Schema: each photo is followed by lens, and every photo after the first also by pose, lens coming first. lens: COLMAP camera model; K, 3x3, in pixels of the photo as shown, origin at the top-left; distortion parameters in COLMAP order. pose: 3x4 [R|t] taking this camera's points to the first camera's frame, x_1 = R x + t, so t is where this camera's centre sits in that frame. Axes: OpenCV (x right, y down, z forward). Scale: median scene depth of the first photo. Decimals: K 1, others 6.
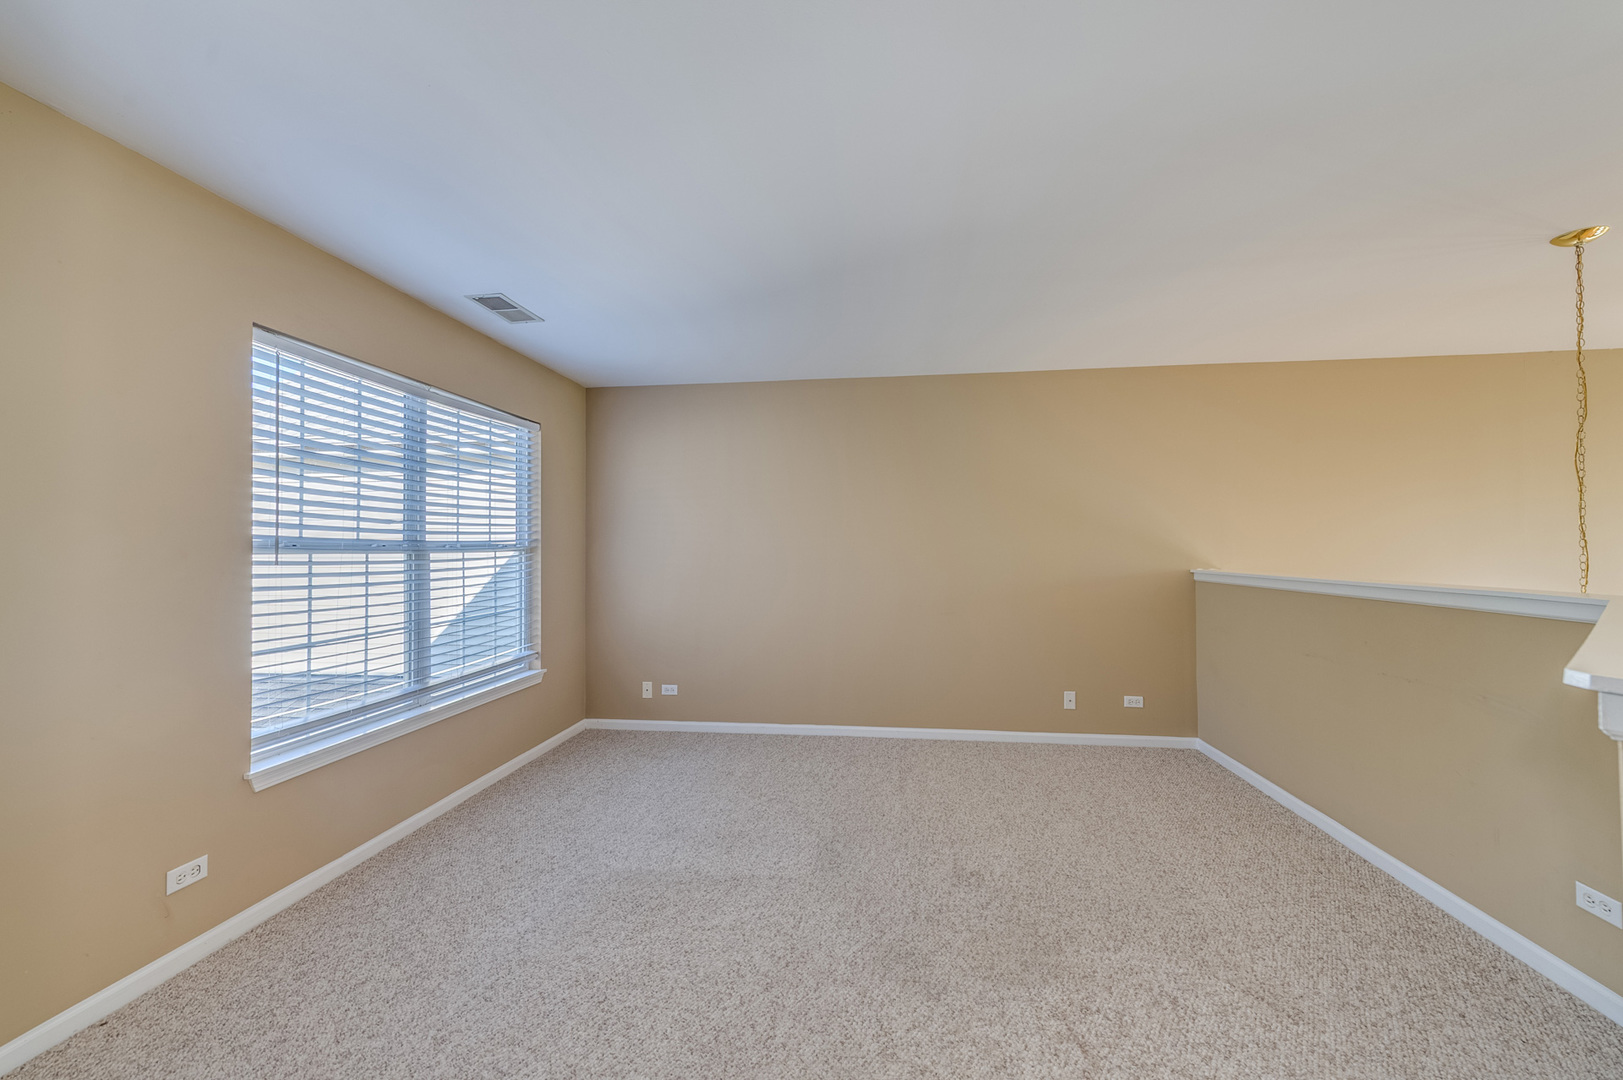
lens RADIAL K [[641.1, 0, 813.3], [0, 641.1, 541.7], [0, 0, 1]] dist [0.008173, -0.002101]
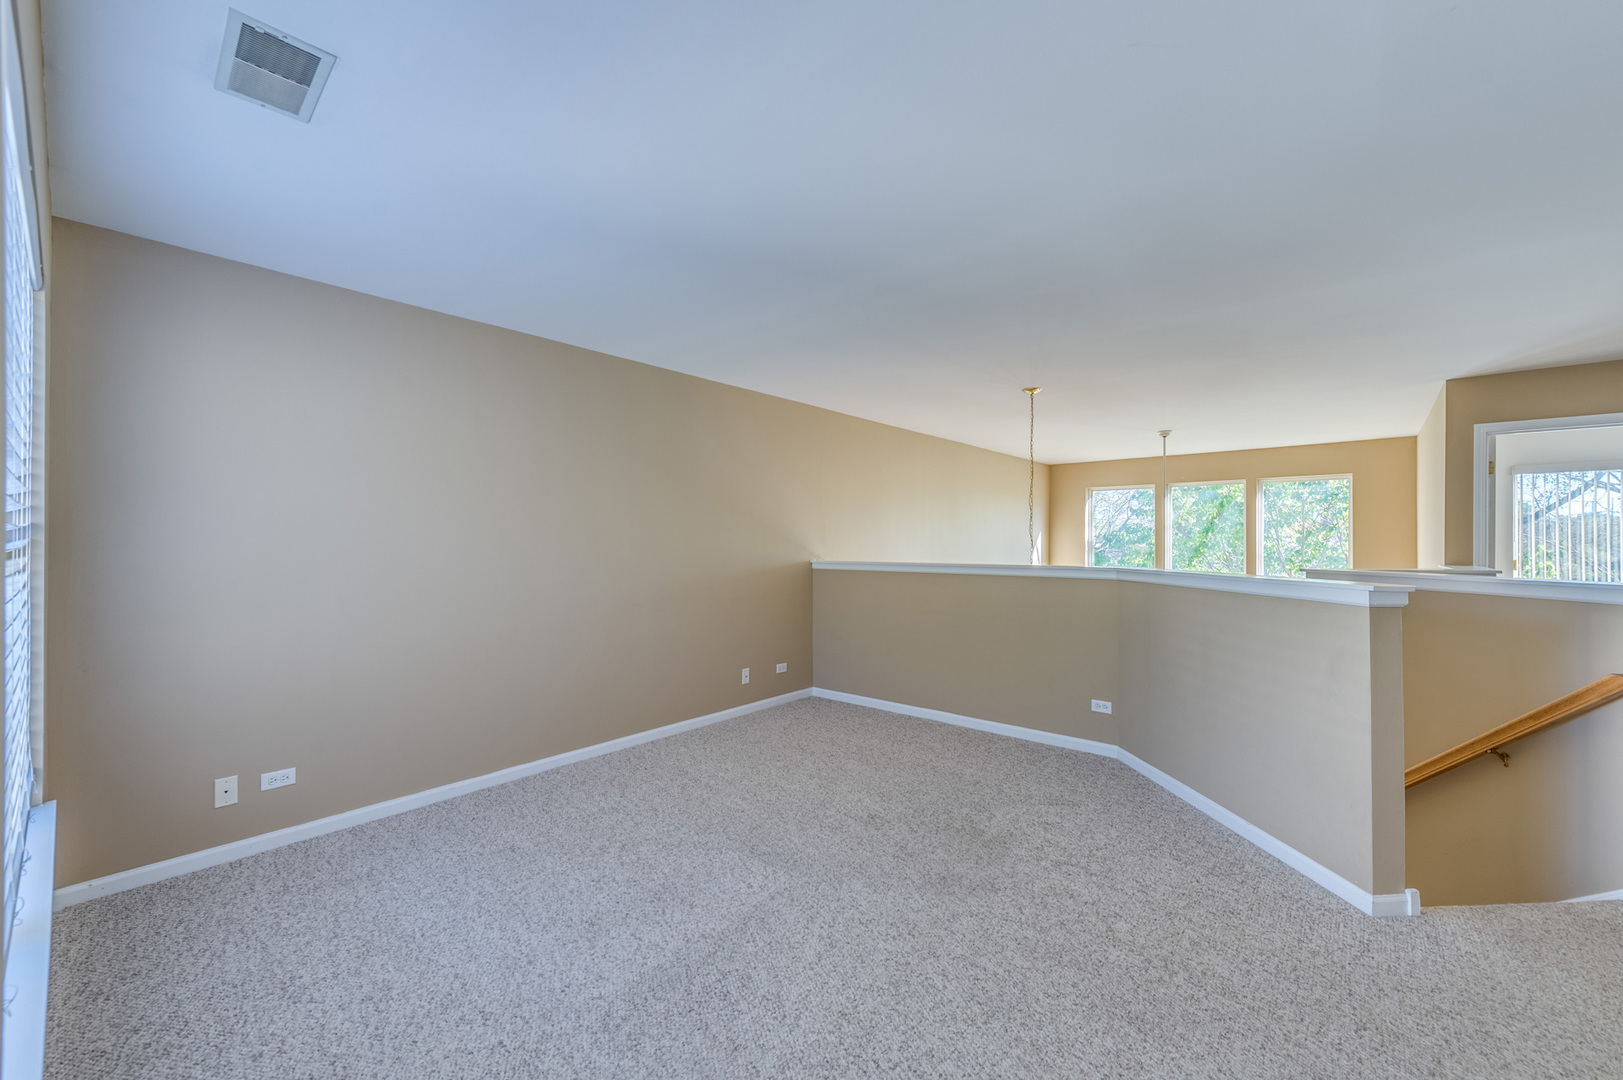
lens RADIAL K [[641.1, 0, 813.7], [0, 641.1, 538.8], [0, 0, 1]] dist [0.008173, -0.002101]
pose [[0.551251, 0.006573, 0.834313, -0.646808], [-0.007348, 0.999968, -0.003024, 0.004051], [-0.834307, -0.004464, 0.551282, 0.348830]]
